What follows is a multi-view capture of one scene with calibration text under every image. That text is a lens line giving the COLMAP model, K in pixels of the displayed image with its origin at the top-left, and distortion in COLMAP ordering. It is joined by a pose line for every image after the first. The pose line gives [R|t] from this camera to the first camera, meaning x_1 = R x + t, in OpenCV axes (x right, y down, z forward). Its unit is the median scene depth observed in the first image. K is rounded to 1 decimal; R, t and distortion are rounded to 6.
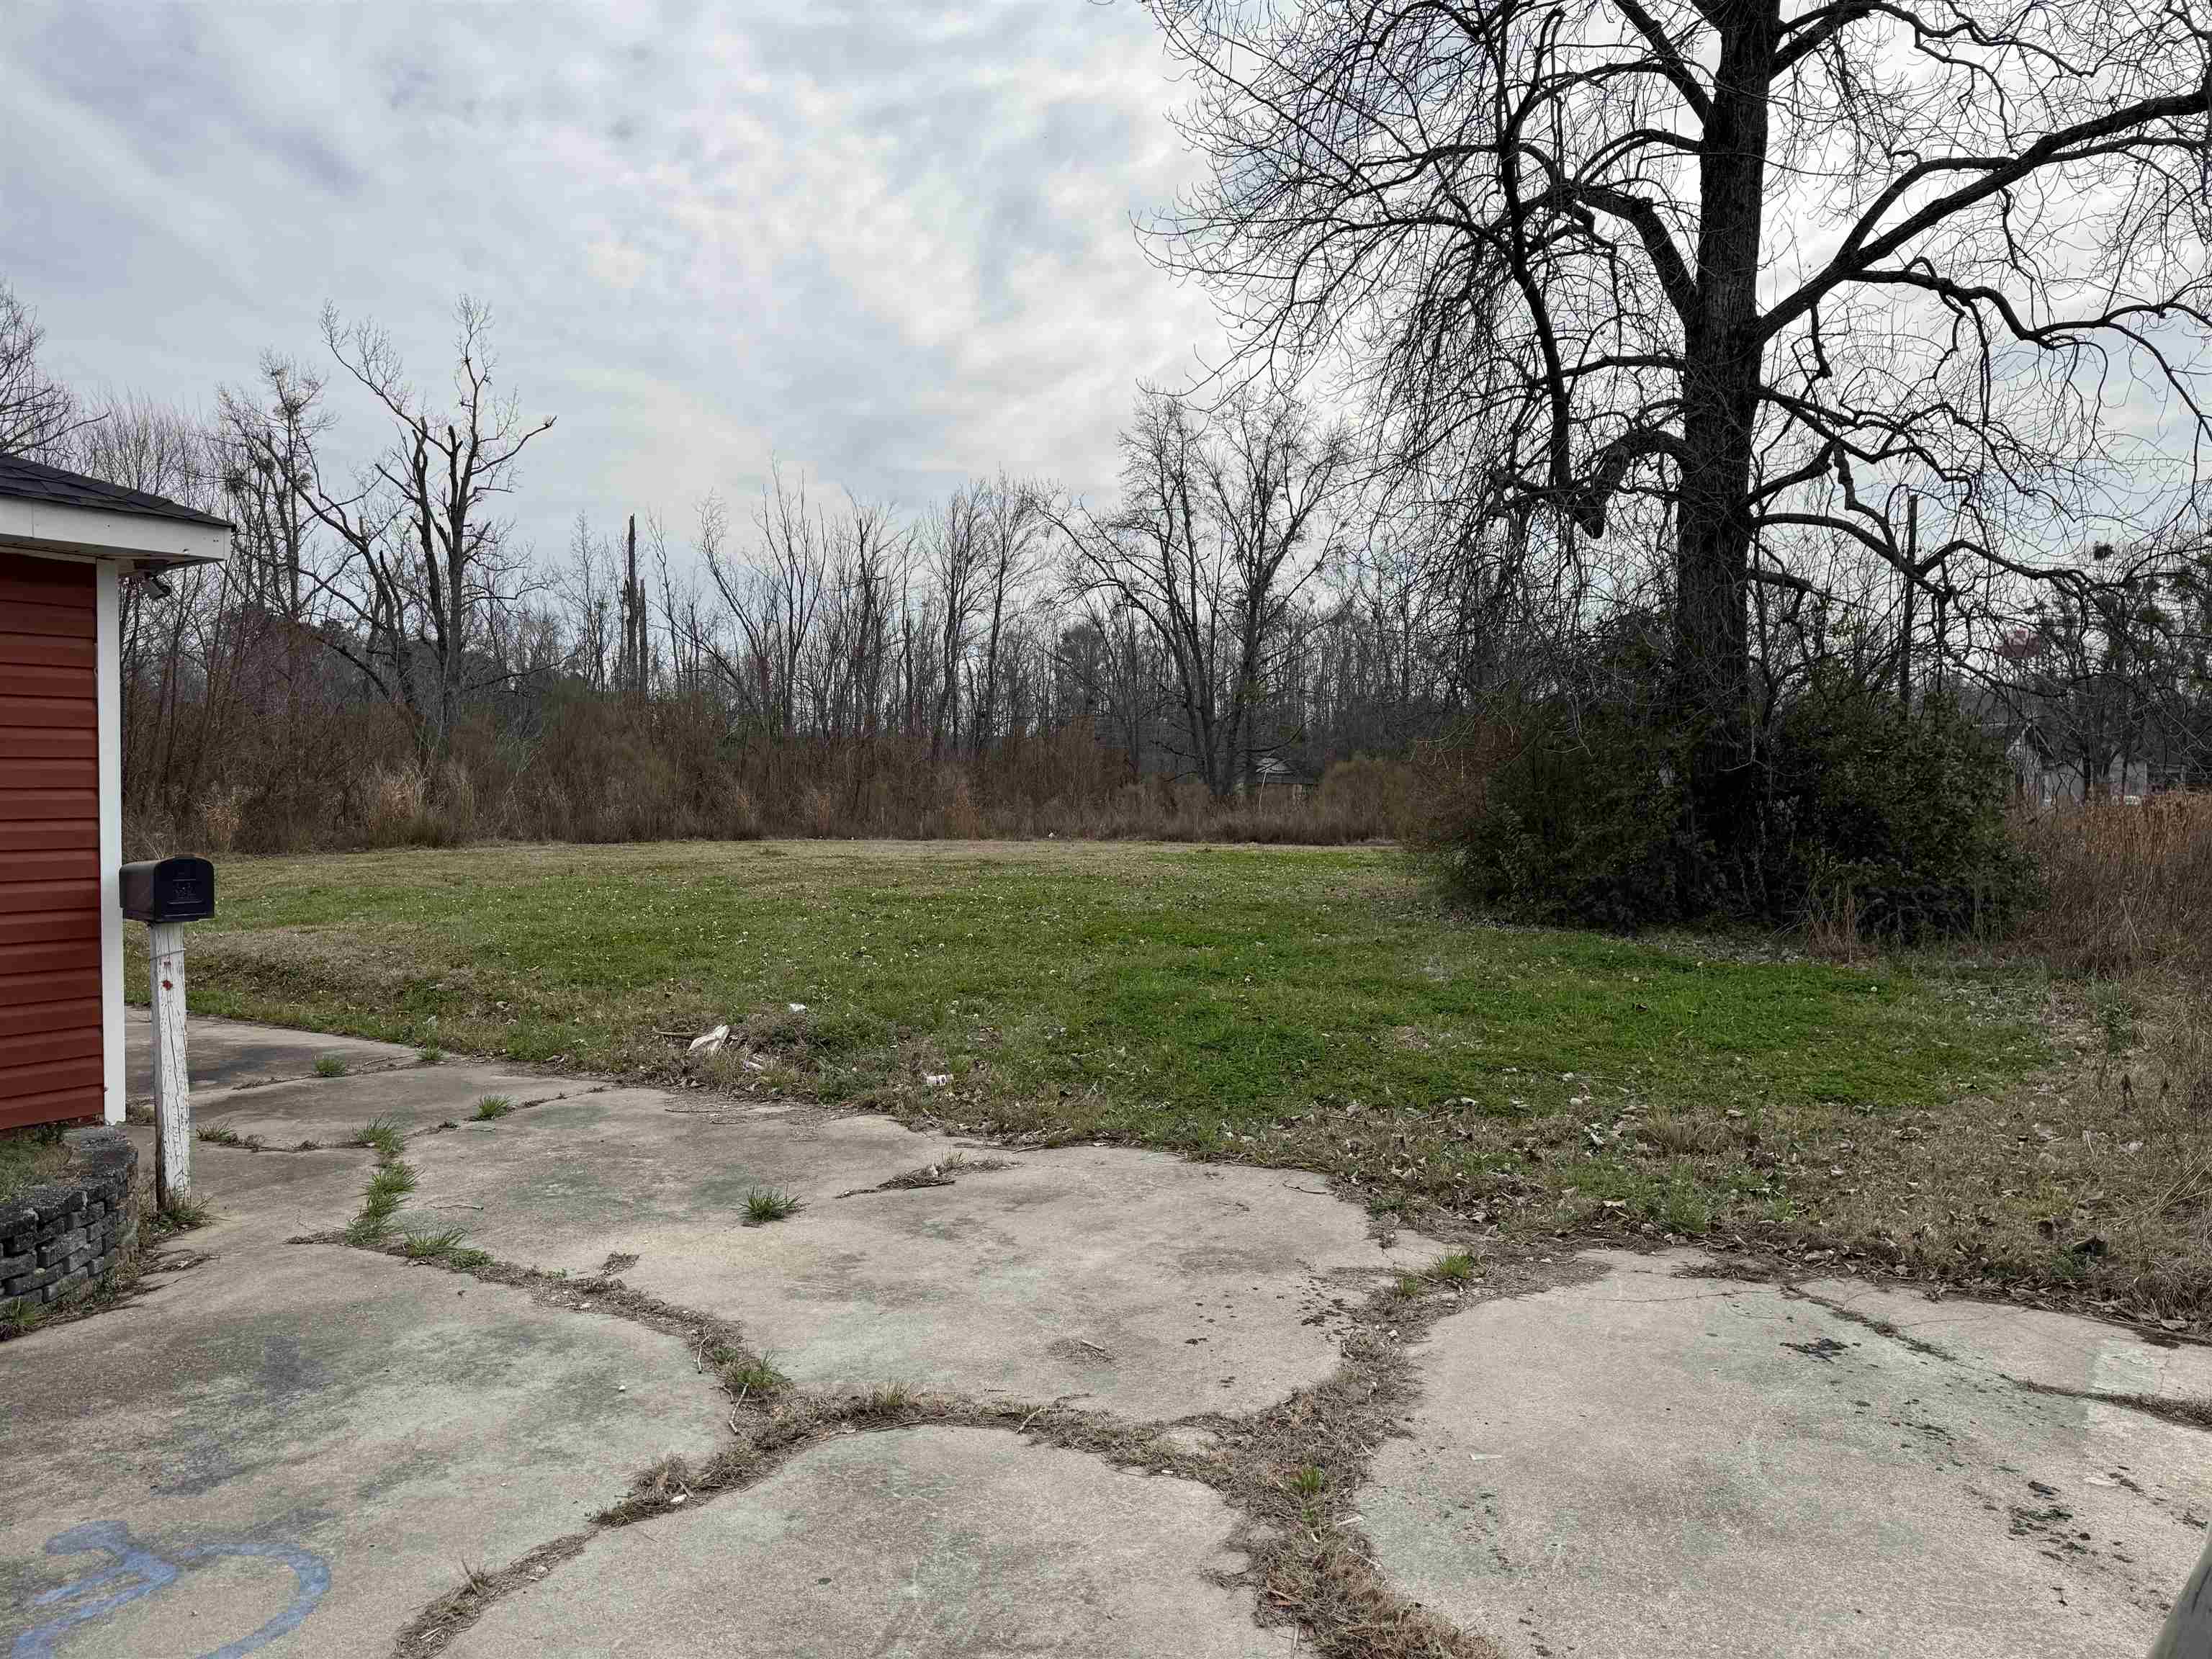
lens RADIAL K [[1553.4, 0, 1103.7], [0, 1553.4, 852.1], [0, 0, 1]] dist [0.067326, -0.000524]
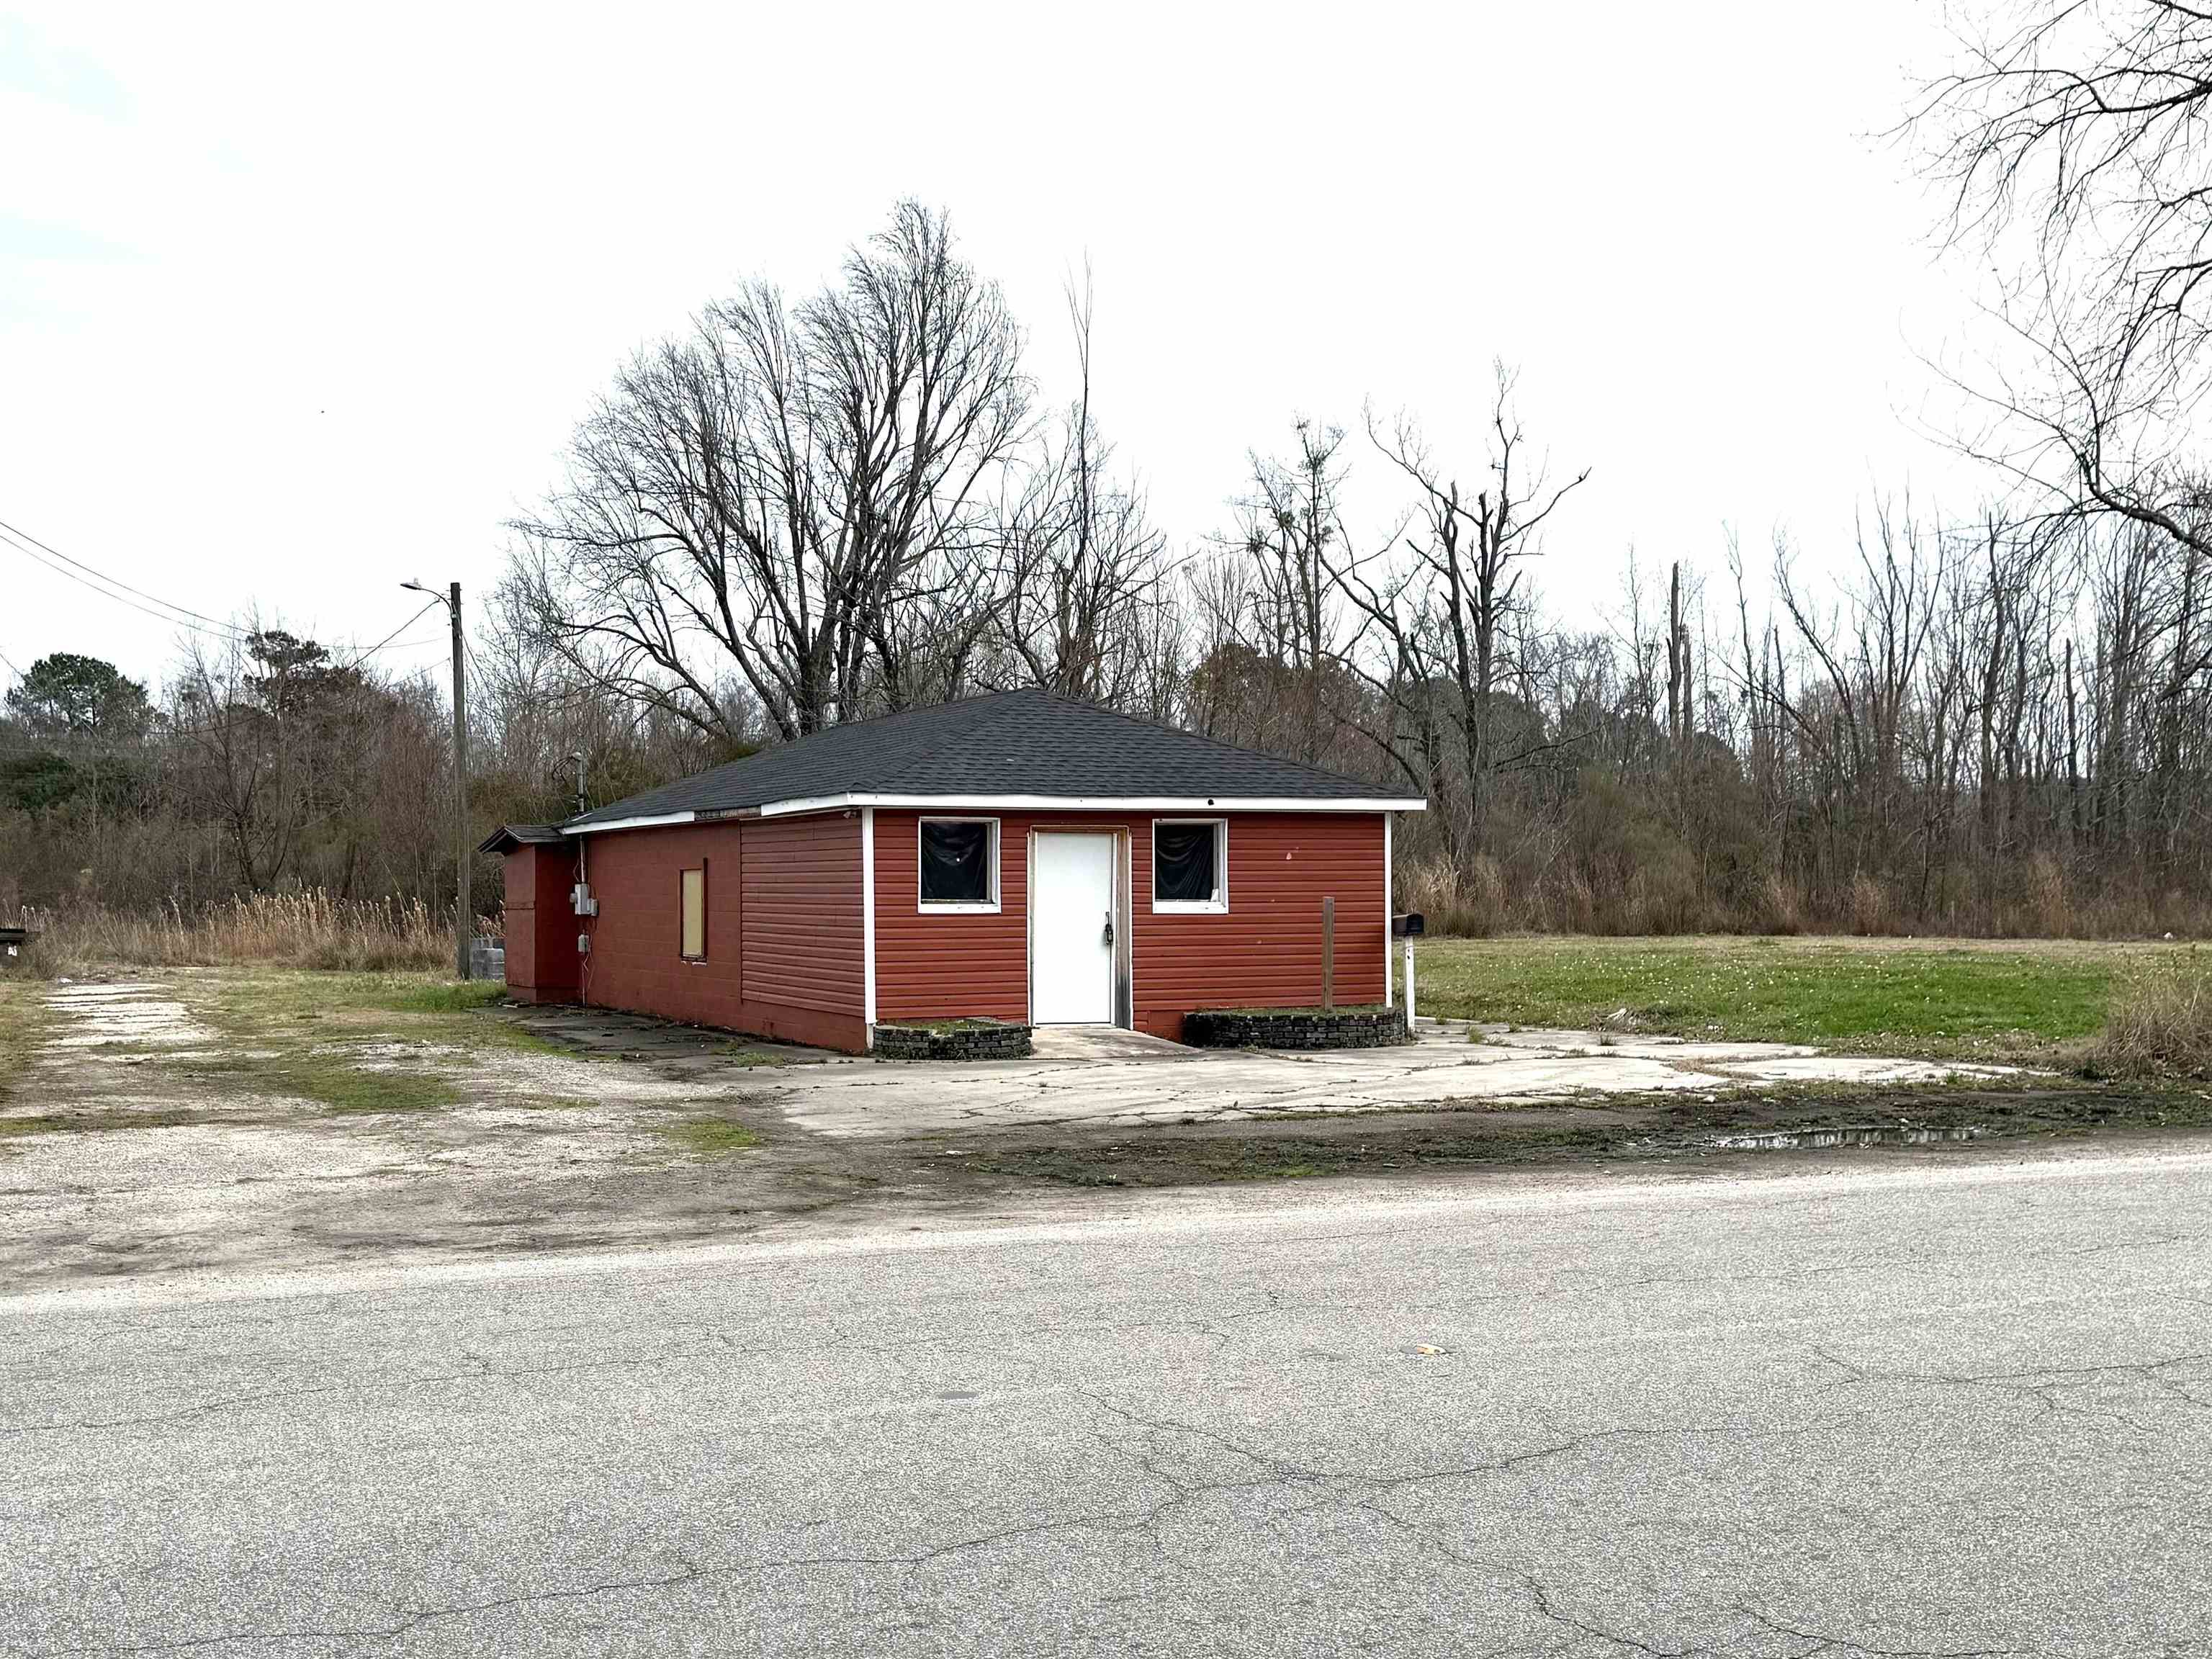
lens RADIAL K [[1549.2, 0, 1106.0], [0, 1549.2, 829.5], [0, 0, 1]] dist [-0.005478, -0.003002]
pose [[0.807052, -0.026295, -0.589895, -0.060431], [-0.017559, 0.997497, -0.068487, -0.004720], [0.590220, 0.065630, 0.804570, 0.152220]]
